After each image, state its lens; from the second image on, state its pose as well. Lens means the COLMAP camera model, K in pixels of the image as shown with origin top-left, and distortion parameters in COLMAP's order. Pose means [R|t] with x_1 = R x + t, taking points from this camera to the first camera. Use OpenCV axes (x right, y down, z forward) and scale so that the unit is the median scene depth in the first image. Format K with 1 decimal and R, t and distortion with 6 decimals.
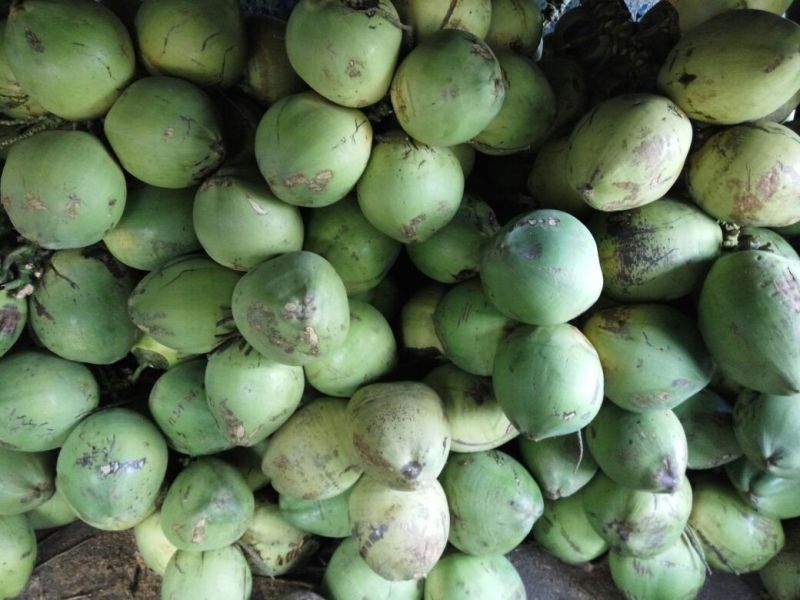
lens RADIAL K [[677.2, 0, 400.0], [0, 677.2, 300.0], [0, 0, 1]] dist [0.031238, -0.005649]
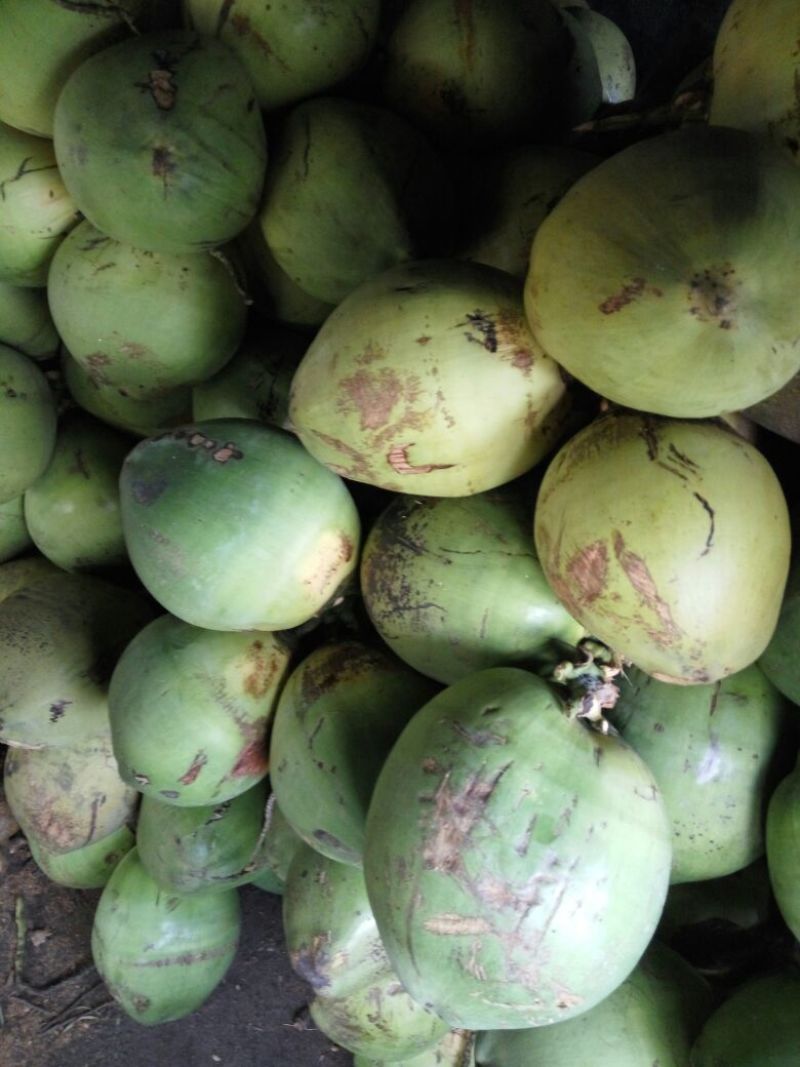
lens RADIAL K [[867.1, 0, 403.4], [0, 867.1, 532.4], [0, 0, 1]] dist [0.112167, -0.141142]
pose [[0.803995, 0.430271, -0.410438, 0.632121], [-0.355963, 0.901153, 0.247413, -0.273460], [0.476322, -0.052817, 0.877683, 0.457833]]
